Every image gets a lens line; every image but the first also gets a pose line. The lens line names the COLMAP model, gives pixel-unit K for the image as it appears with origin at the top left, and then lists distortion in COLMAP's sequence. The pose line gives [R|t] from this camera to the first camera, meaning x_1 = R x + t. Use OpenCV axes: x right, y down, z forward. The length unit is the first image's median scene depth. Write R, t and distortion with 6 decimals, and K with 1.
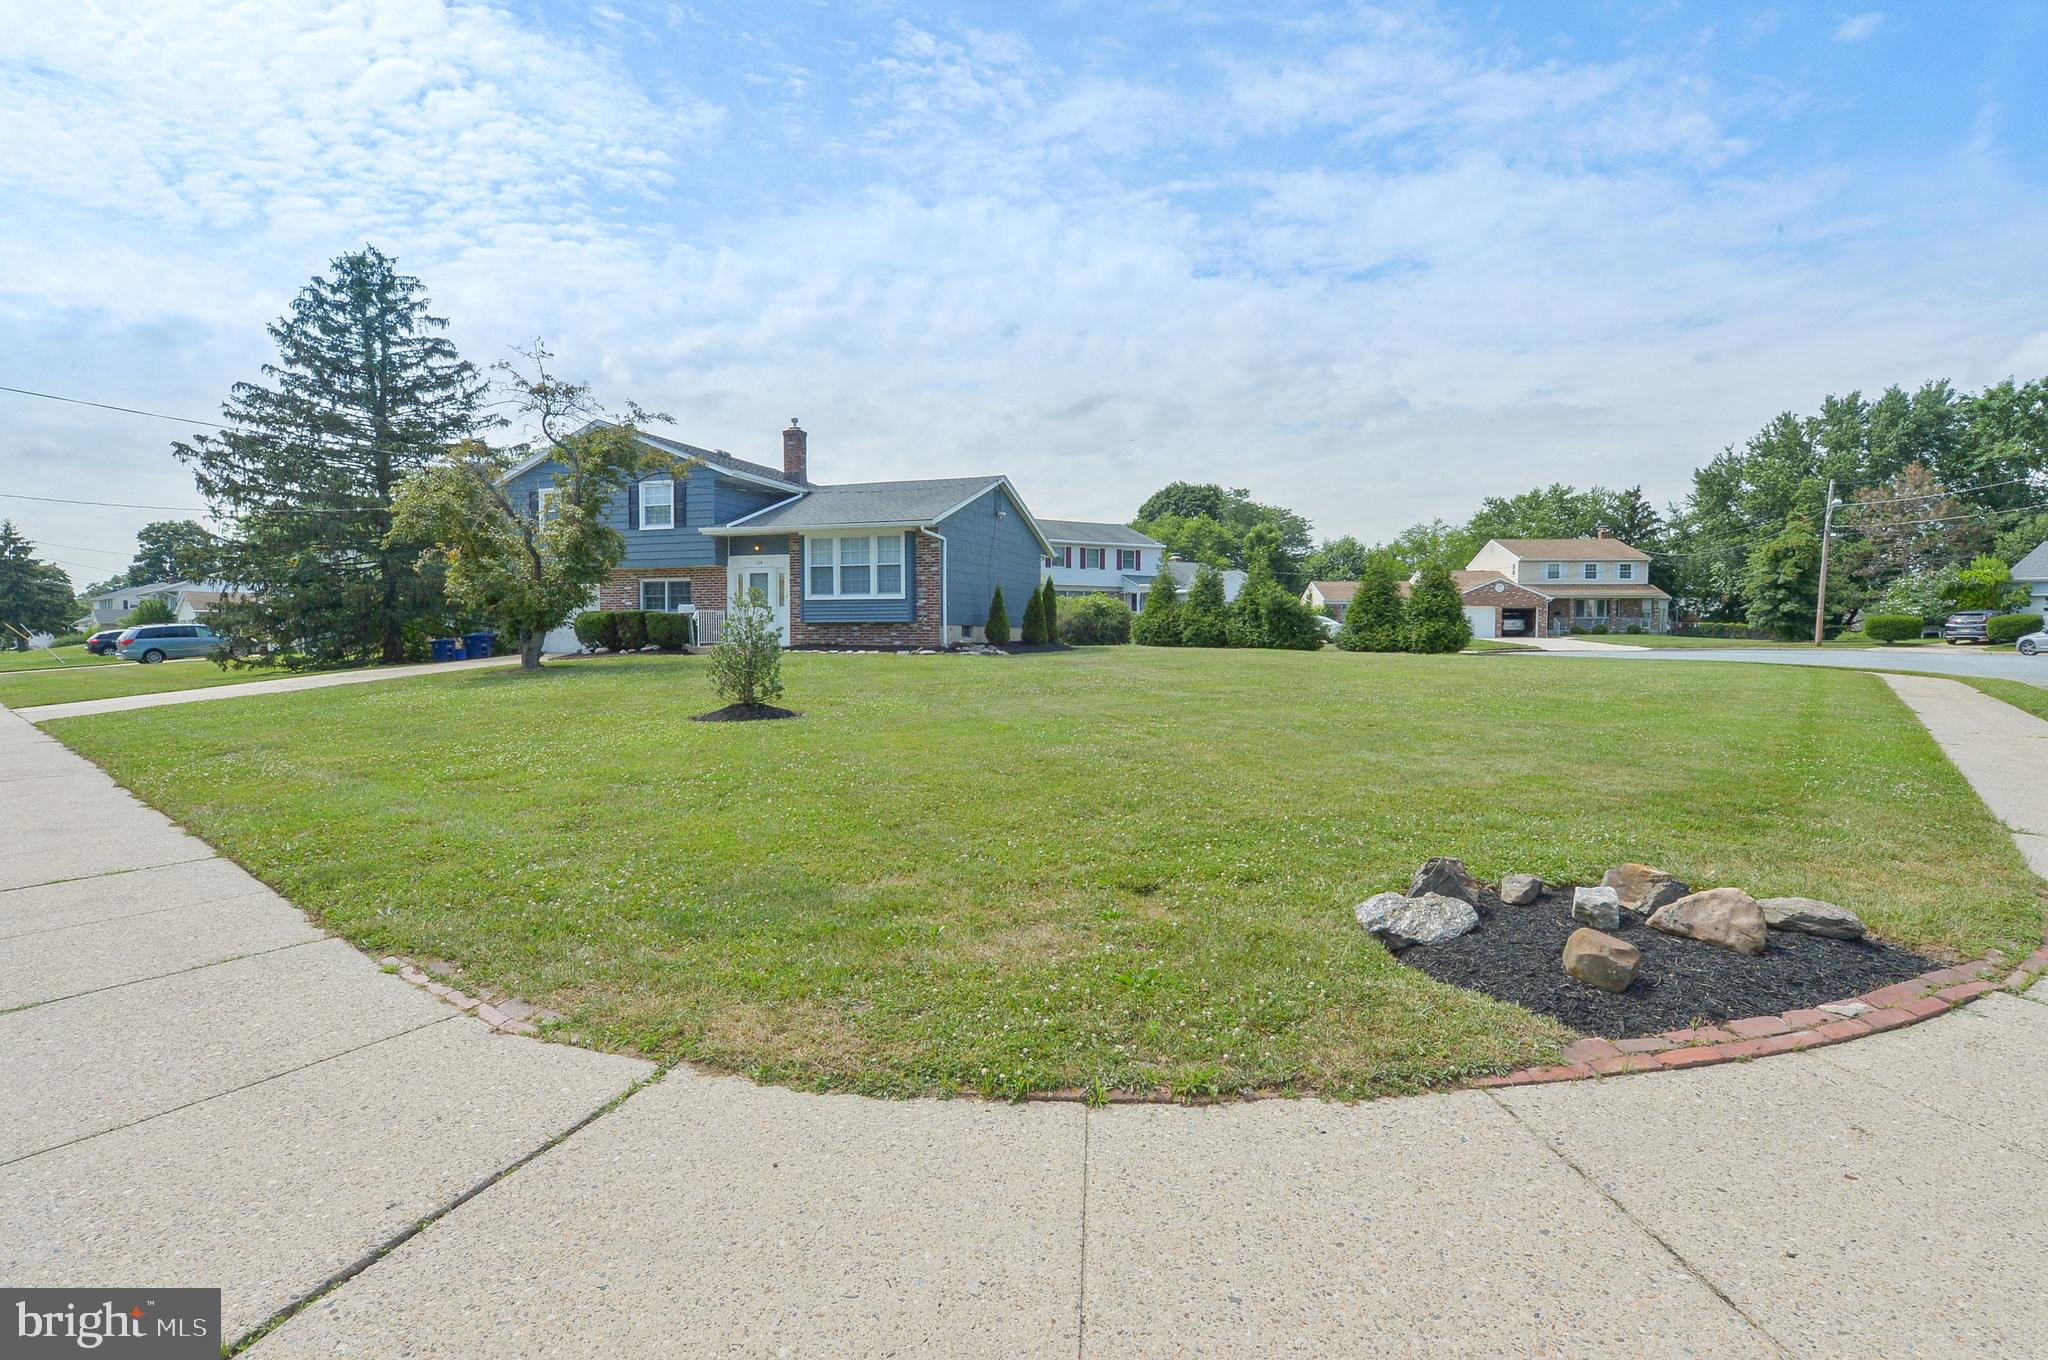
lens RADIAL K [[998.8, 0, 1023.9], [0, 998.8, 679.0], [0, 0, 1]] dist [0.001705, 0.000034]
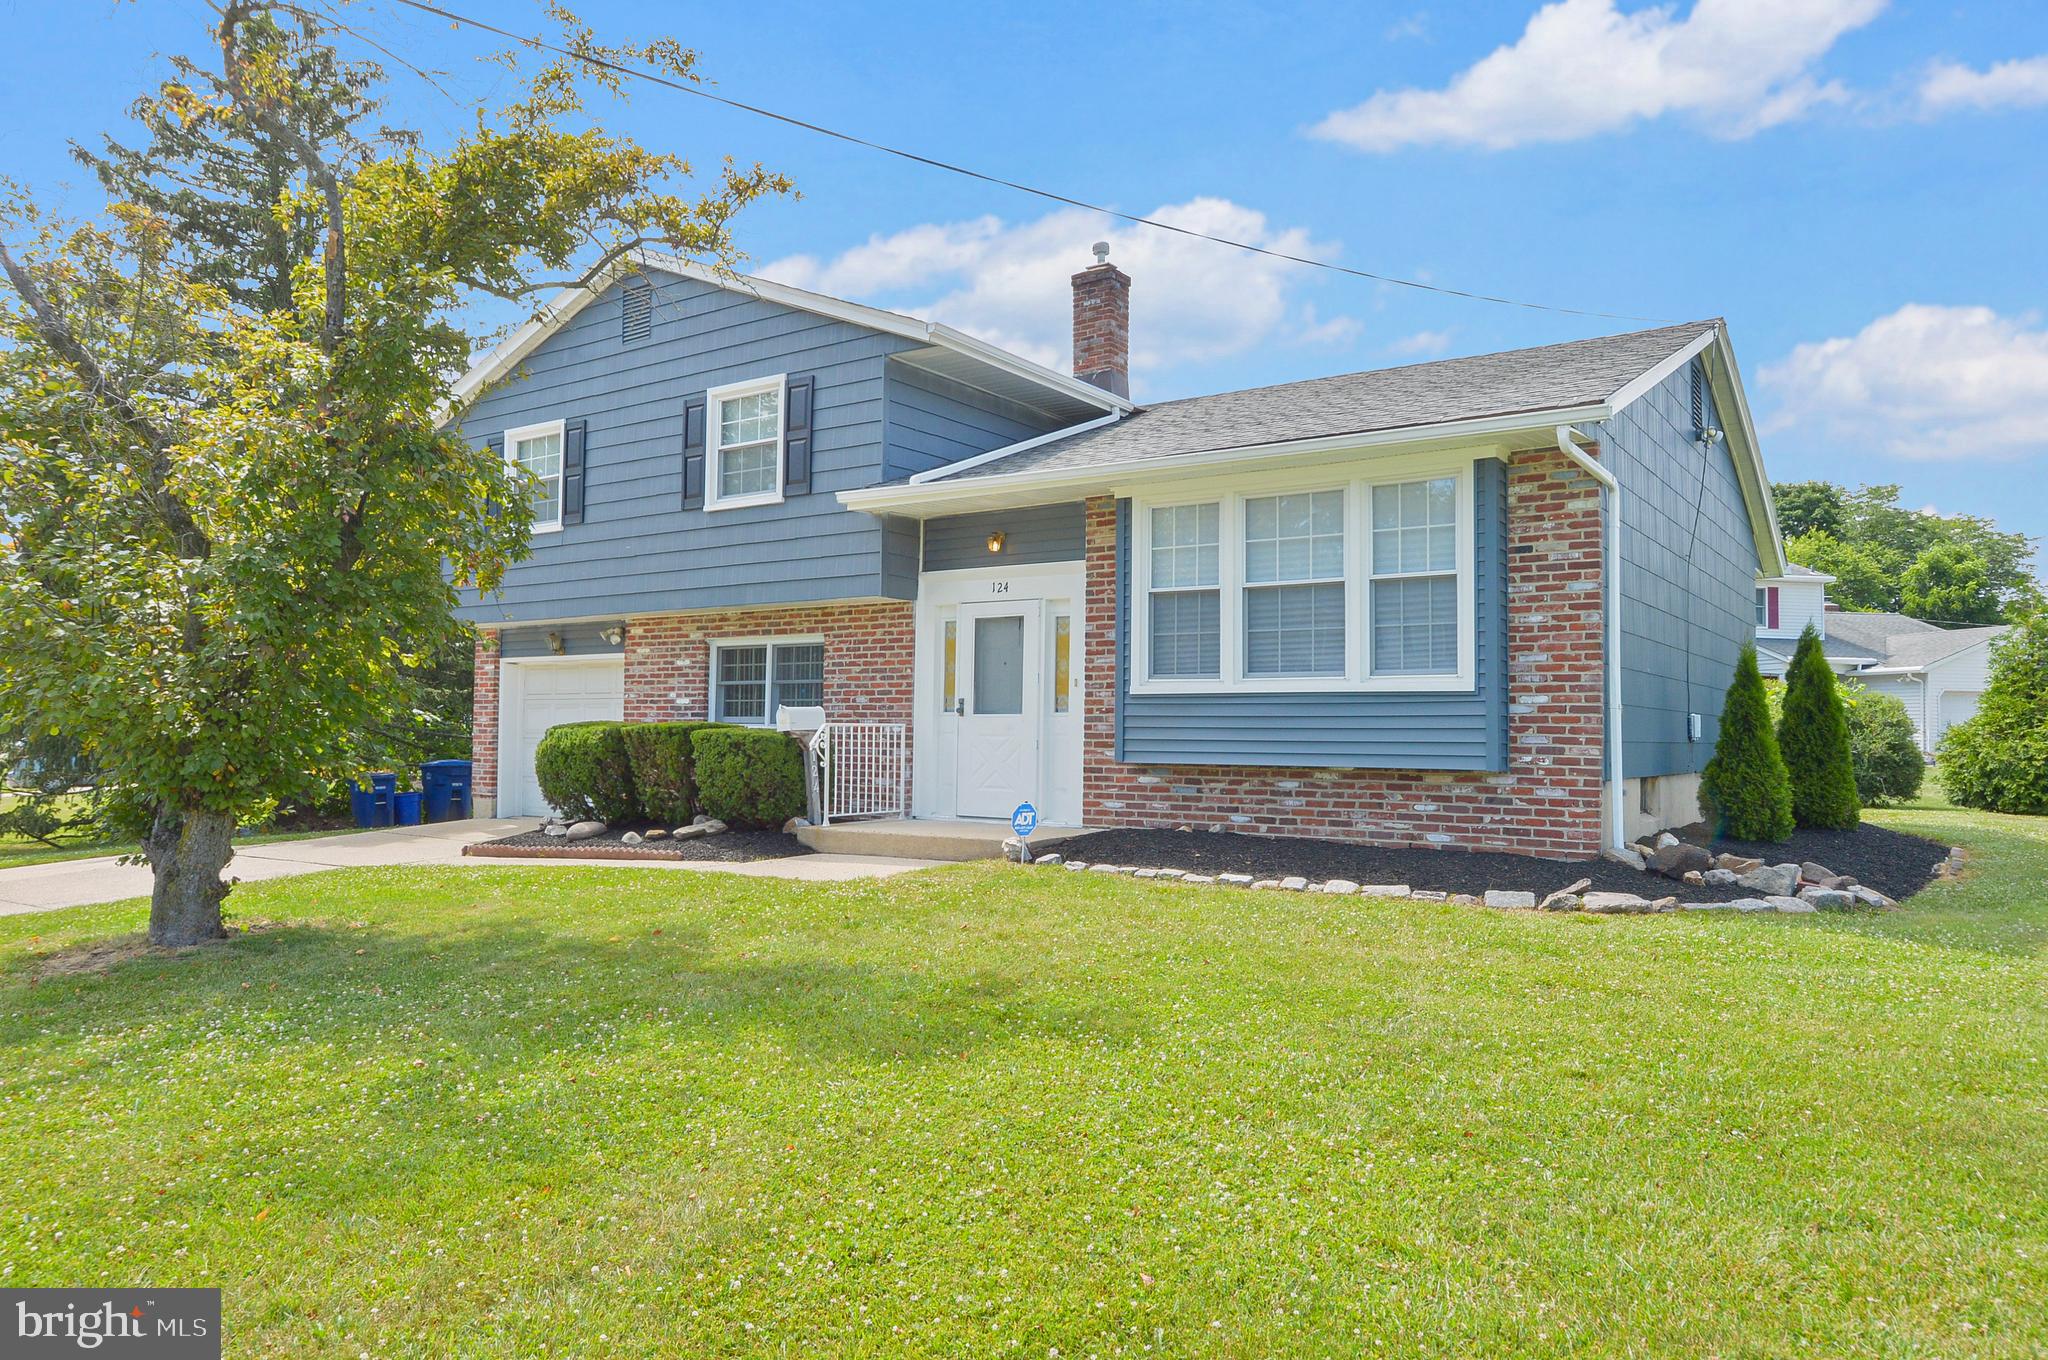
lens RADIAL K [[1235.8, 0, 1024.6], [0, 1235.8, 680.3], [0, 0, 1]] dist [0.000258, -0.000038]
pose [[0.963937, -0.002851, -0.266116, -0.142071], [-0.019623, 0.996459, -0.081755, -0.048925], [0.265407, 0.084029, 0.960468, 0.589987]]
